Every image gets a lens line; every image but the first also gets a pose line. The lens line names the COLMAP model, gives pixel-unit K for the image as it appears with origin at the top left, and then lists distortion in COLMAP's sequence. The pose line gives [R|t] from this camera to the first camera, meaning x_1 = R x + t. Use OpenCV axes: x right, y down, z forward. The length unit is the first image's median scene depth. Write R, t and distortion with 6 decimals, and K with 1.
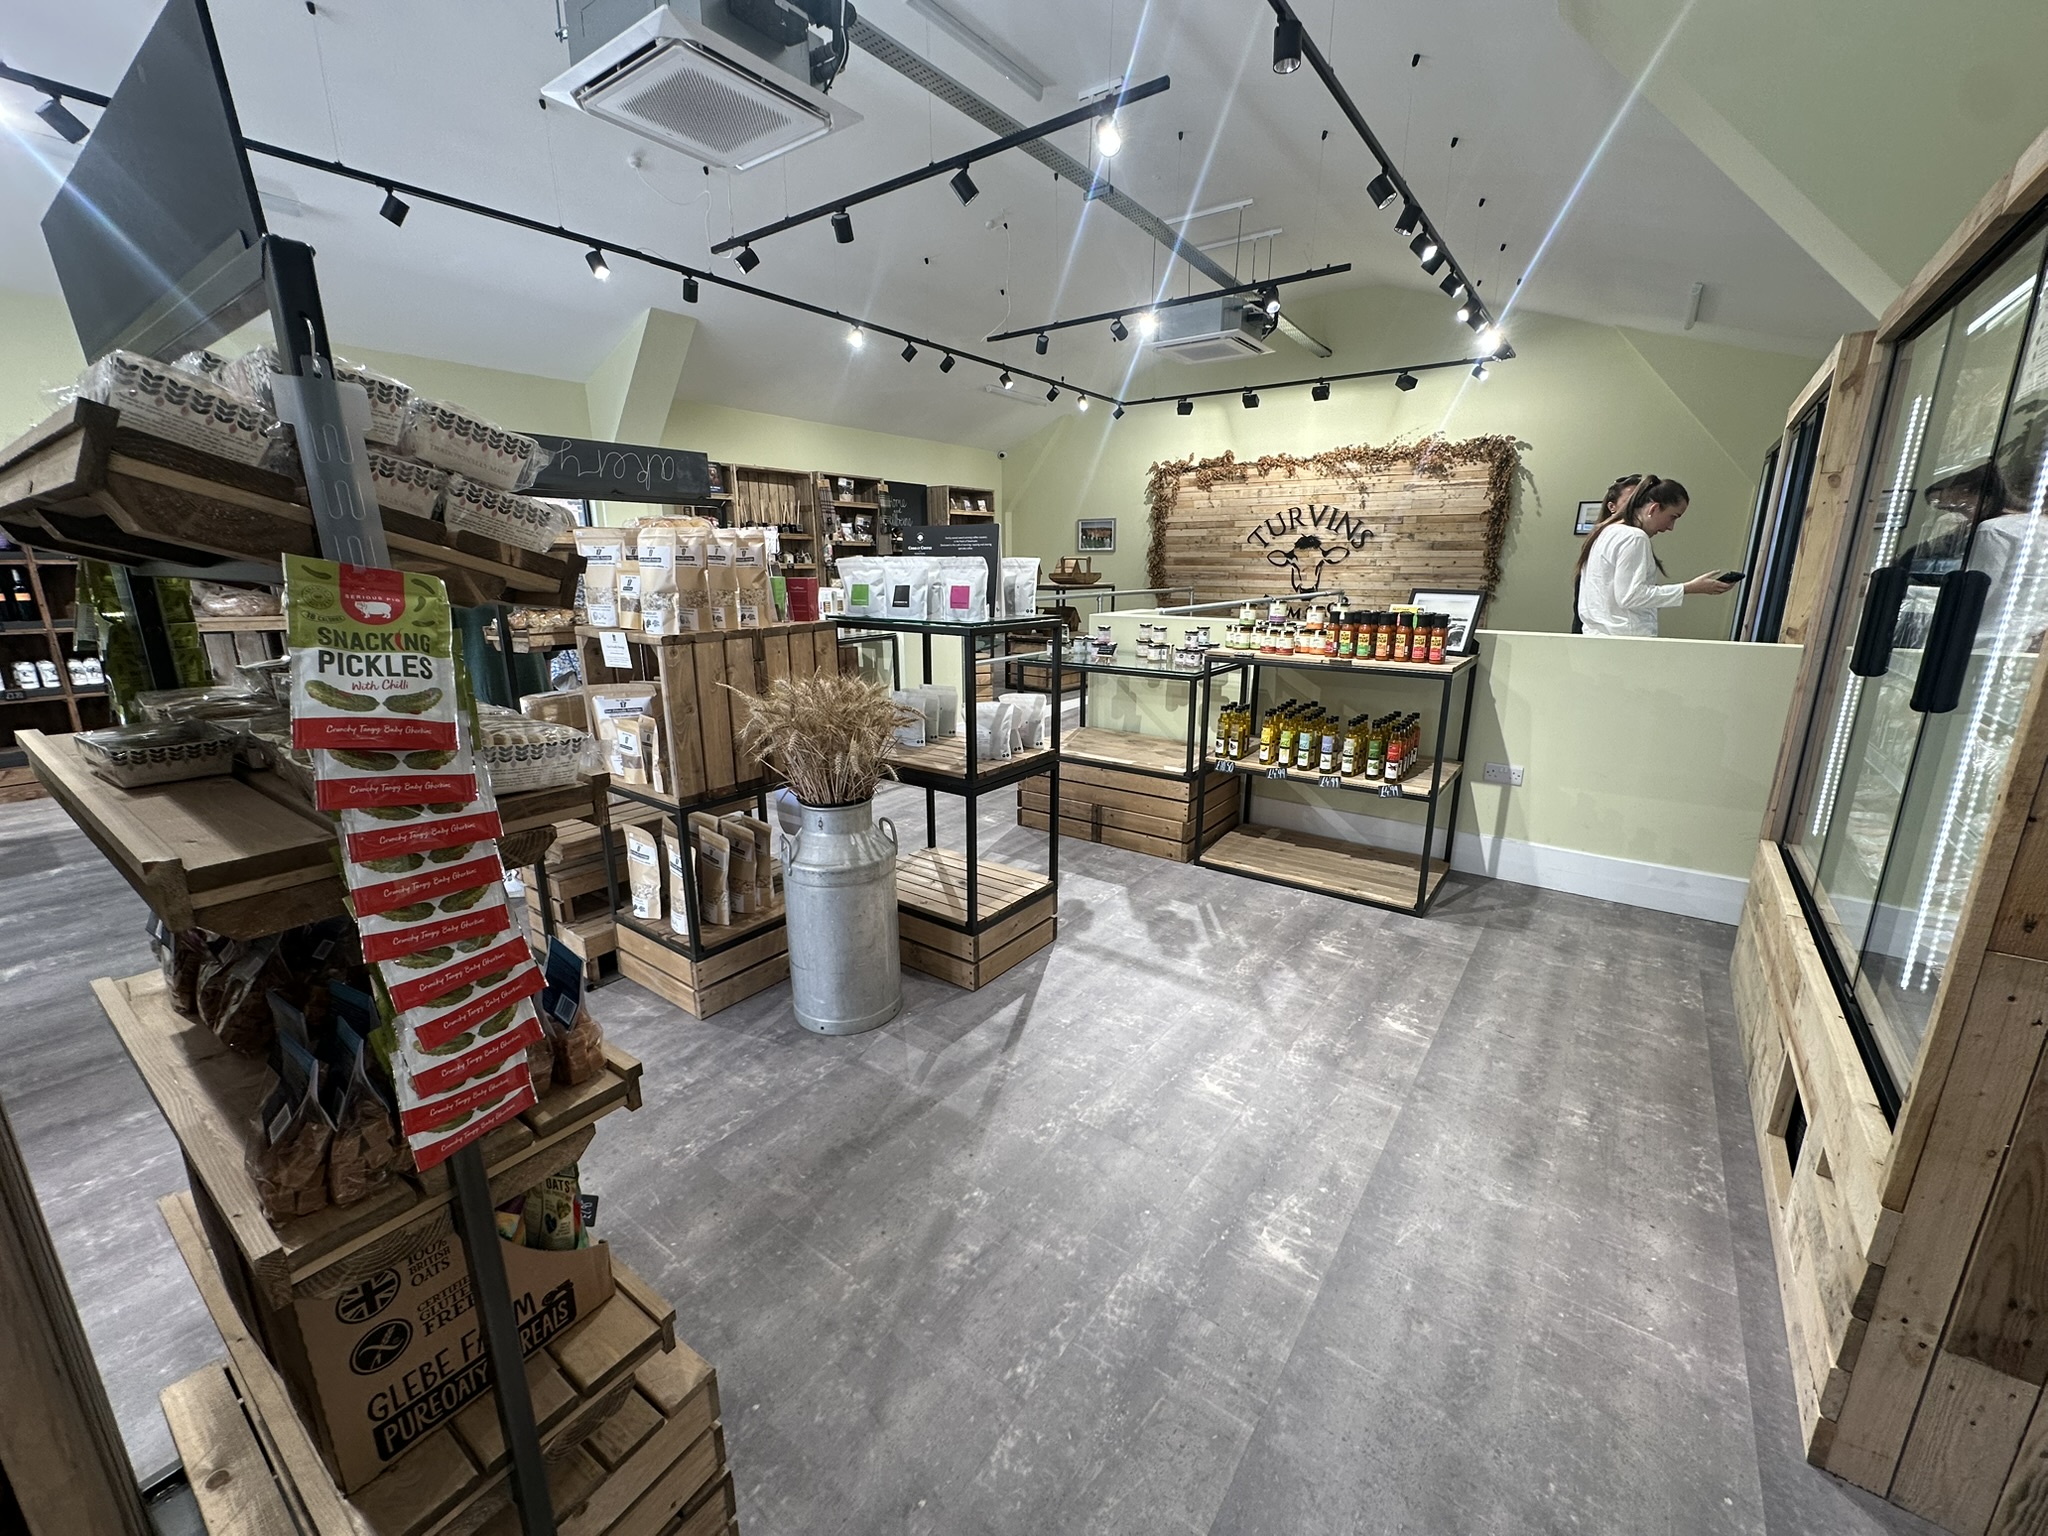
lens RADIAL K [[817.7, 0, 1021.7], [0, 817.7, 764.2], [0, 0, 1]] dist [-0.002250, 0.000412]
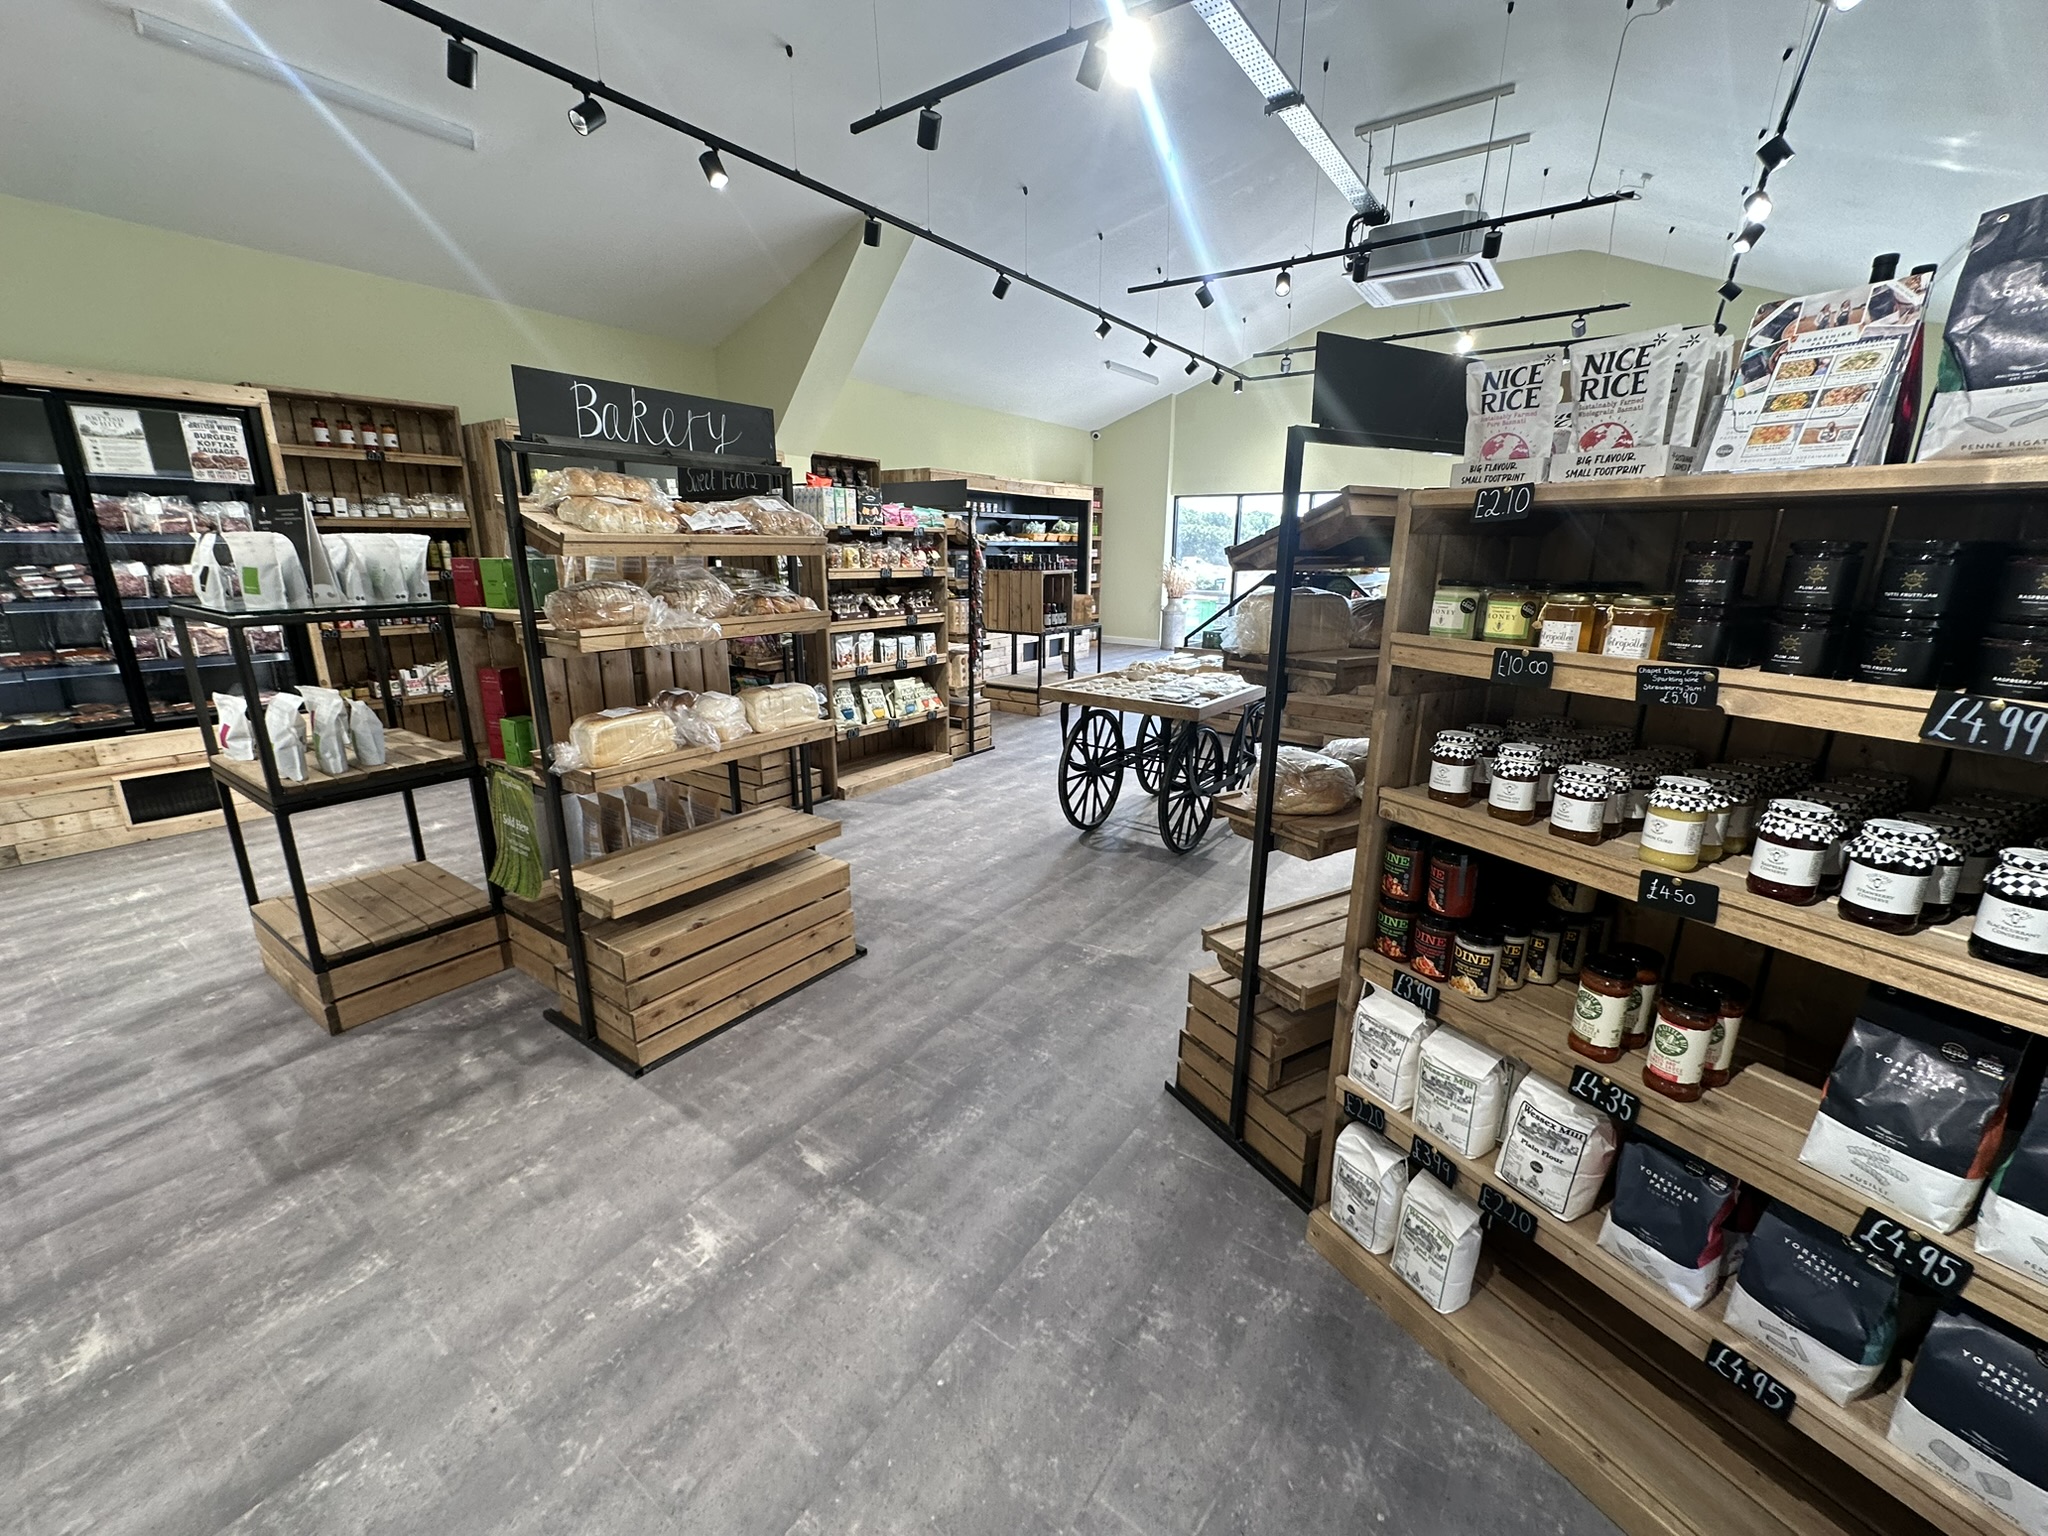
lens RADIAL K [[817.7, 0, 1021.7], [0, 817.7, 764.2], [0, 0, 1]] dist [-0.002250, 0.000412]
pose [[-0.999838, -0.003324, -0.017665, -0.691122], [-0.011494, 0.873794, 0.486160, -0.381611], [0.013819, 0.486285, -0.873691, 1.536688]]
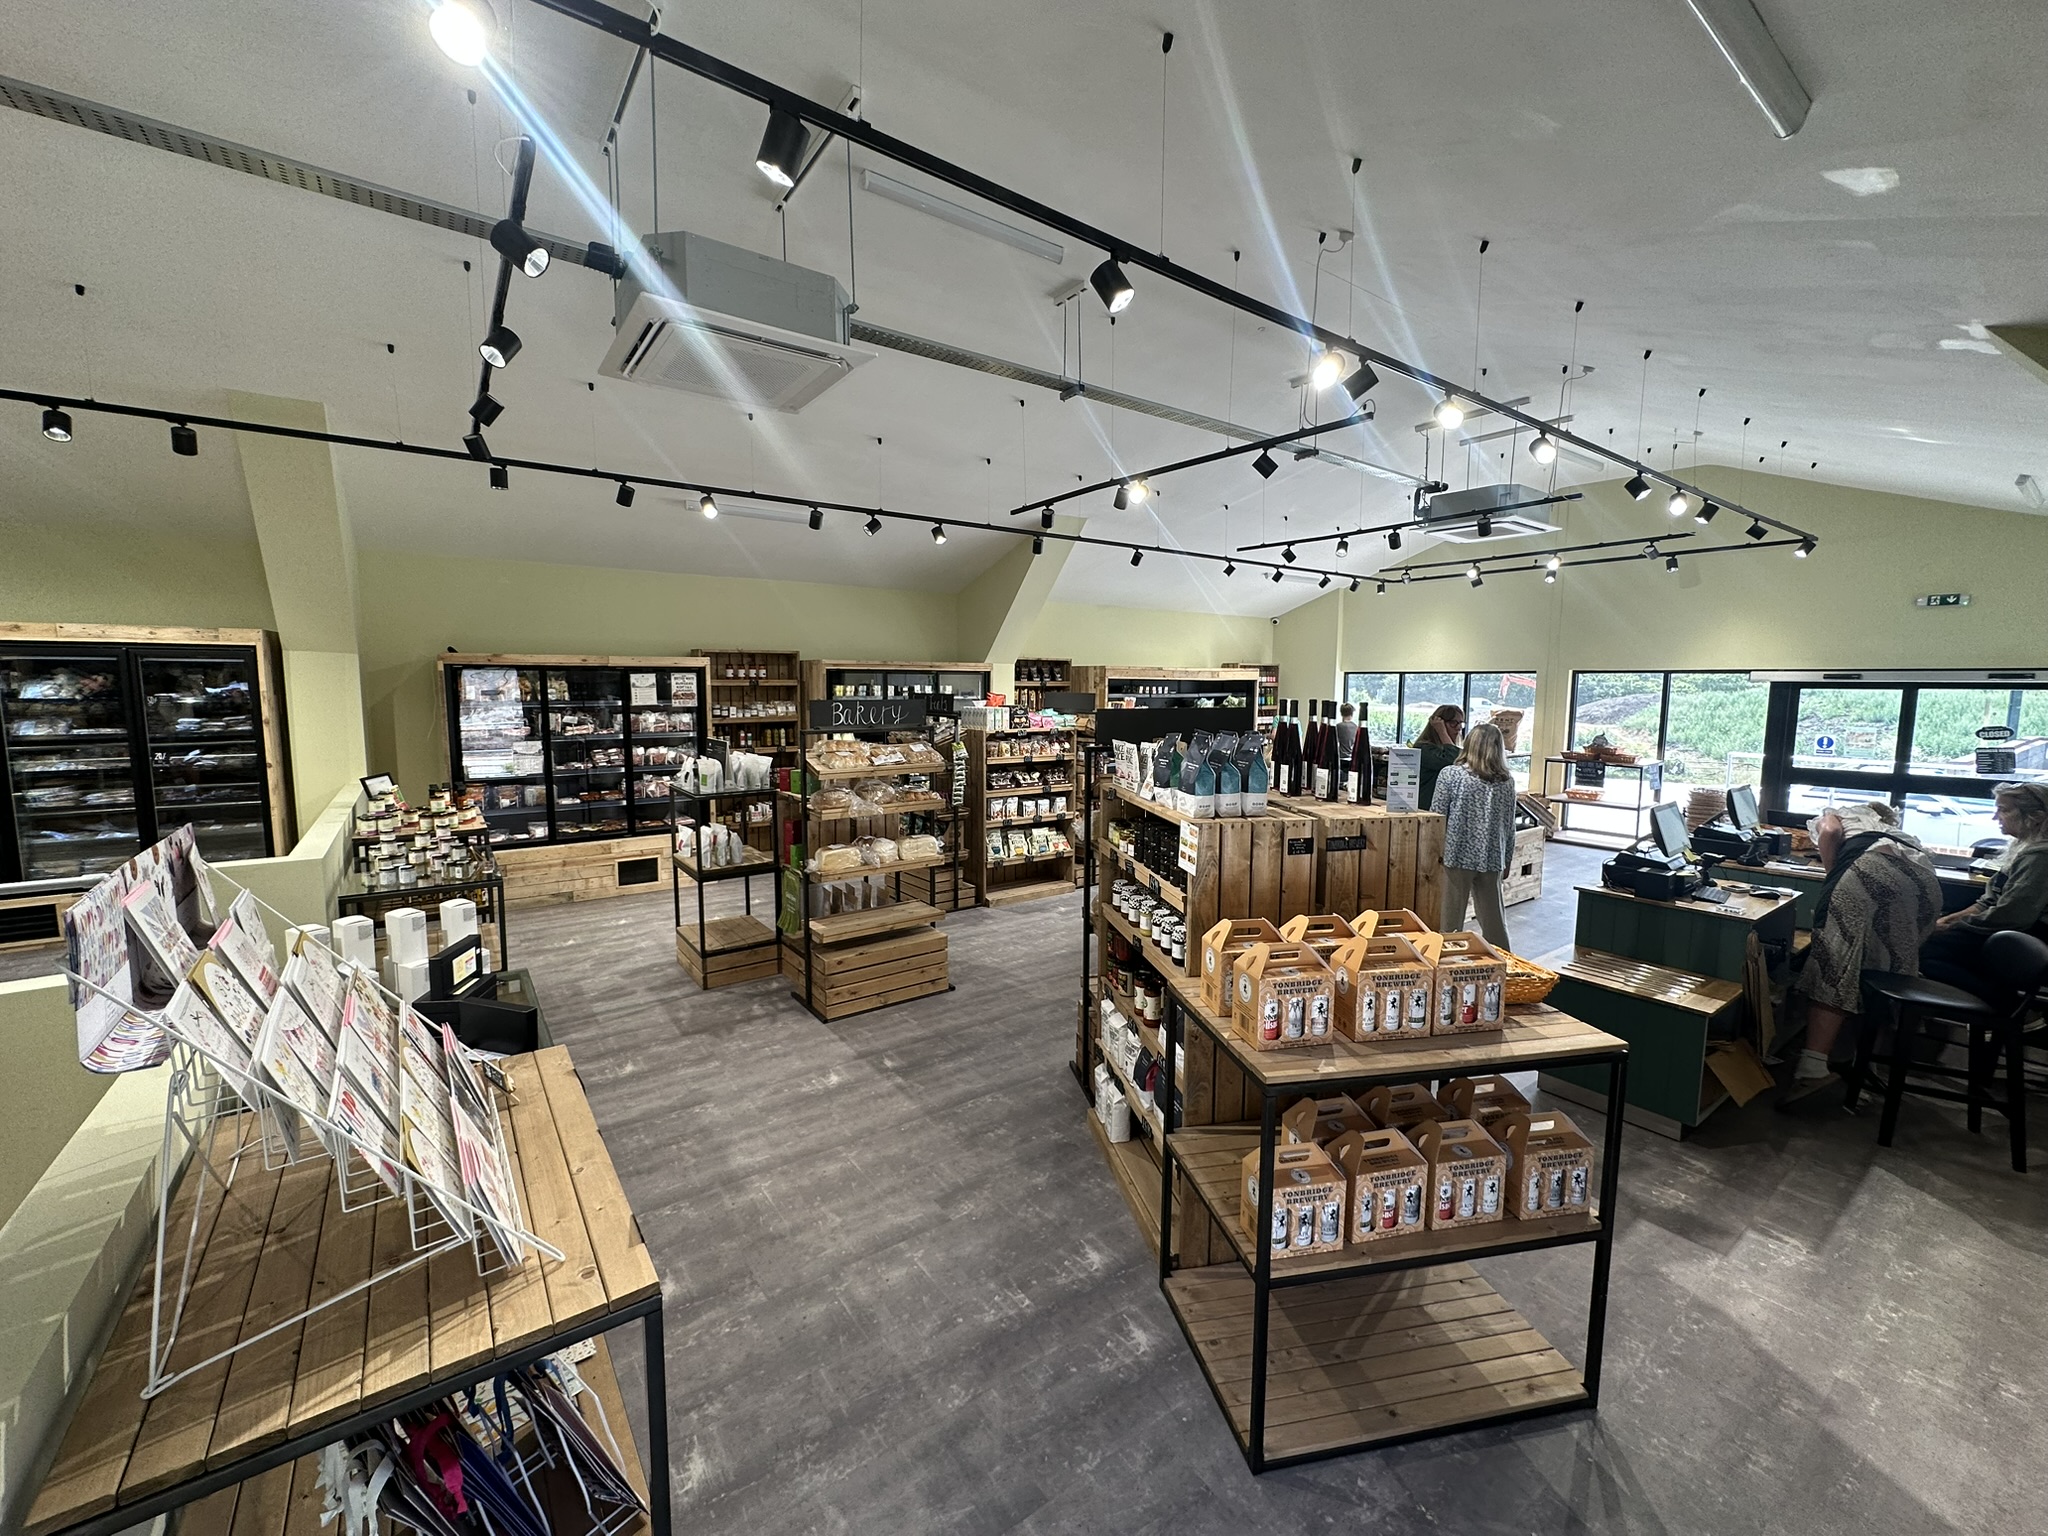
lens RADIAL K [[817.7, 0, 1021.7], [0, 817.7, 764.2], [0, 0, 1]] dist [-0.002250, 0.000412]
pose [[-0.953197, -0.036382, 0.300152, -1.095407], [0.068139, 0.941346, 0.330493, -0.668809], [-0.294571, 0.335477, -0.894809, 2.051357]]
